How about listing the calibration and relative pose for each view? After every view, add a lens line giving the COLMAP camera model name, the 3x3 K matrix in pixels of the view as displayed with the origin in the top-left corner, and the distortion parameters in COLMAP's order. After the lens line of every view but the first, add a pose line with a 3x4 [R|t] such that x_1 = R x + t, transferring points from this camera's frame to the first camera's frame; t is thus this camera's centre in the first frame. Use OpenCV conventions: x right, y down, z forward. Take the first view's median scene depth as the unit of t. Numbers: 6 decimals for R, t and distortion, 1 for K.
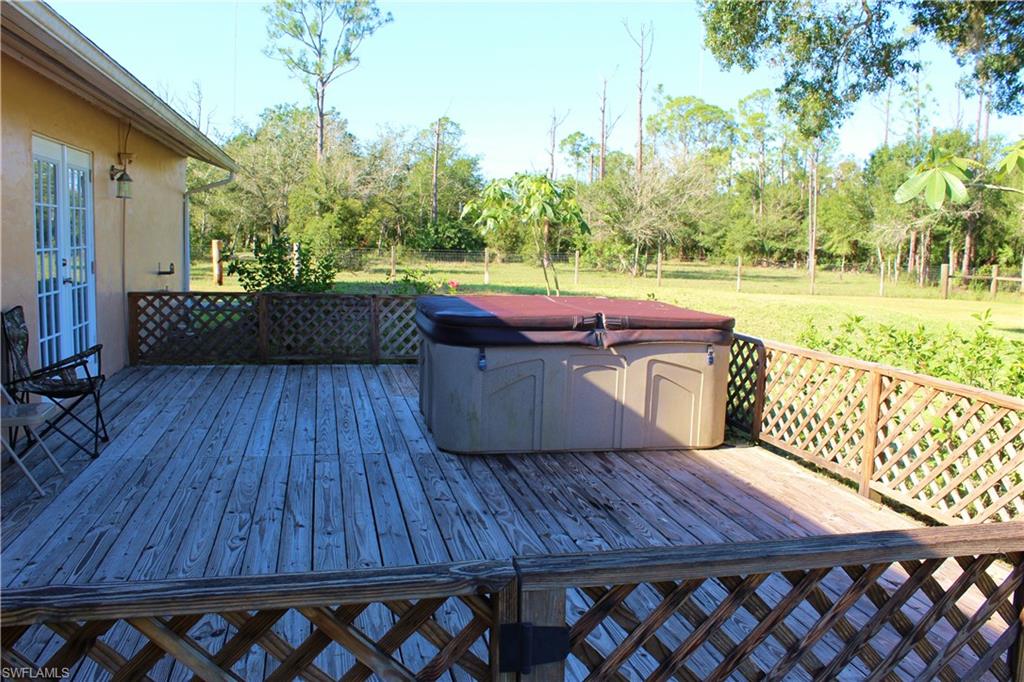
lens RADIAL K [[852.6, 0, 516.4], [0, 852.6, 338.5], [0, 0, 1]] dist [-0.182651, 0.178313]
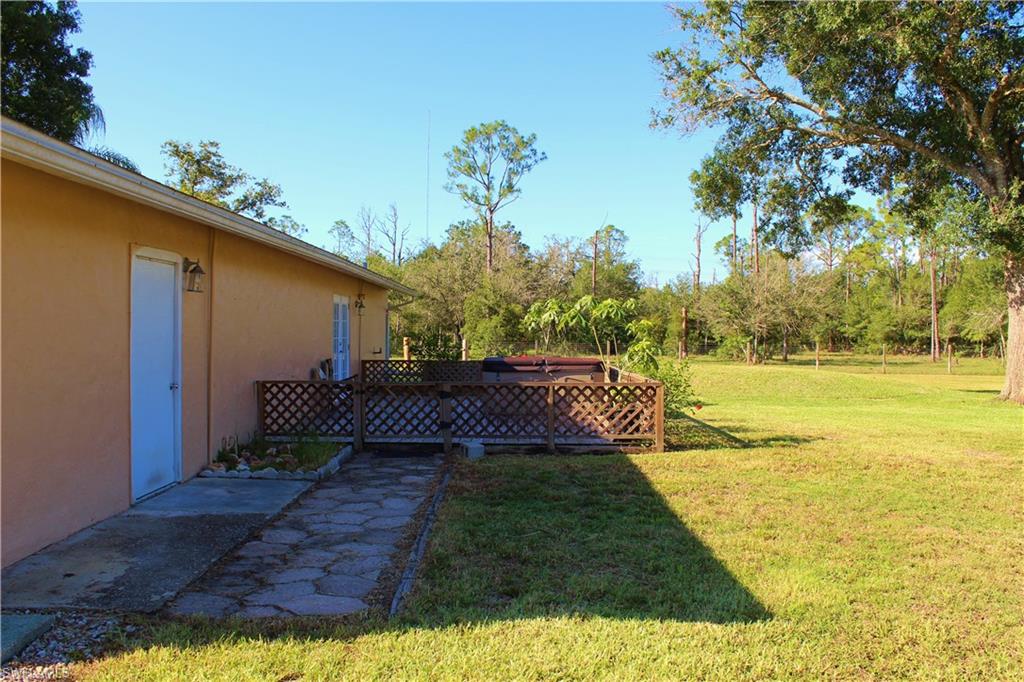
lens RADIAL K [[852.6, 0, 516.4], [0, 852.6, 338.5], [0, 0, 1]] dist [-0.182651, 0.178313]
pose [[0.975990, -0.019090, -0.216975, 0.074460], [-0.005856, 0.993492, -0.113752, 0.025993], [0.217734, 0.112292, 0.969527, -0.196759]]
